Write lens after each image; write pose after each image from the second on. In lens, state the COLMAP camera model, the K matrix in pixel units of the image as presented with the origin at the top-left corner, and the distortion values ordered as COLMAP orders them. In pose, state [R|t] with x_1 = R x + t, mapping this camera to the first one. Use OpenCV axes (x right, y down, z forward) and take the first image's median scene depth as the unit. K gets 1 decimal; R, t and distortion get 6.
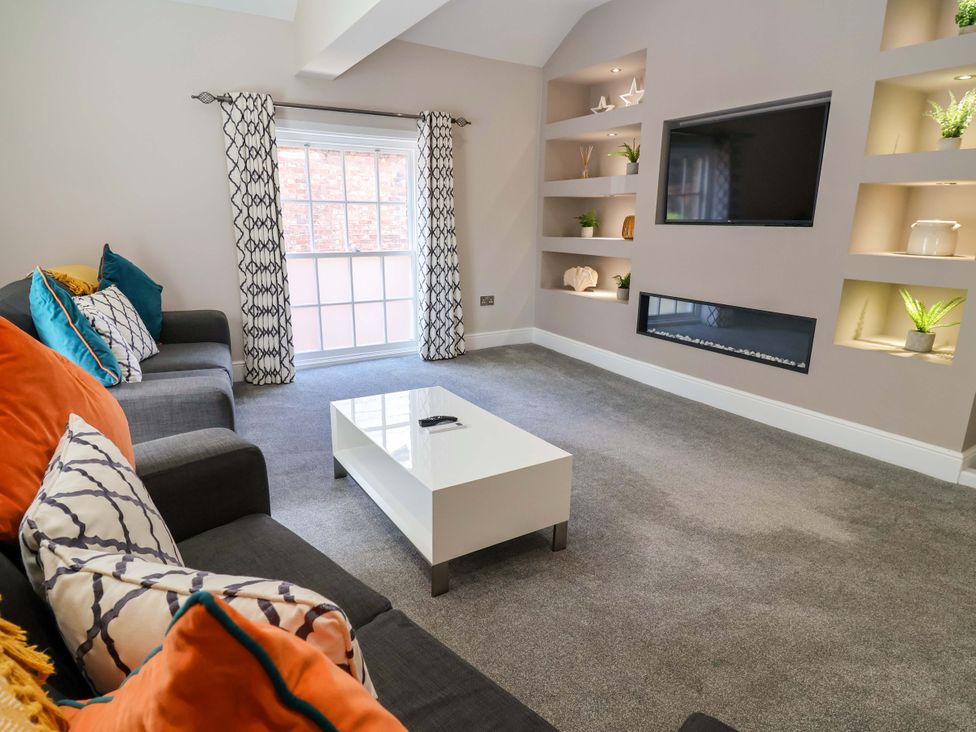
lens RADIAL K [[512.1, 0, 478.2], [0, 512.1, 361.0], [0, 0, 1]] dist [0.003985, -0.015597]
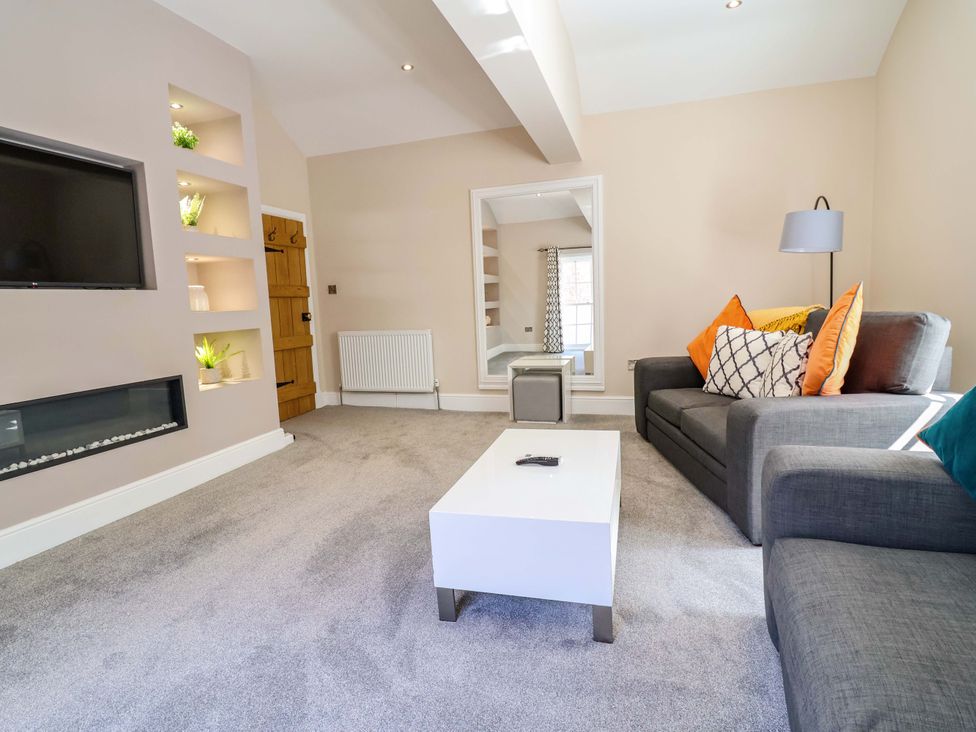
lens RADIAL K [[512.1, 0, 478.2], [0, 512.1, 361.0], [0, 0, 1]] dist [0.003985, -0.015597]
pose [[-0.674227, -0.047008, 0.737026, -0.504924], [0.227454, 0.936245, 0.267788, -0.240130], [-0.702625, 0.348189, -0.620550, 1.152597]]
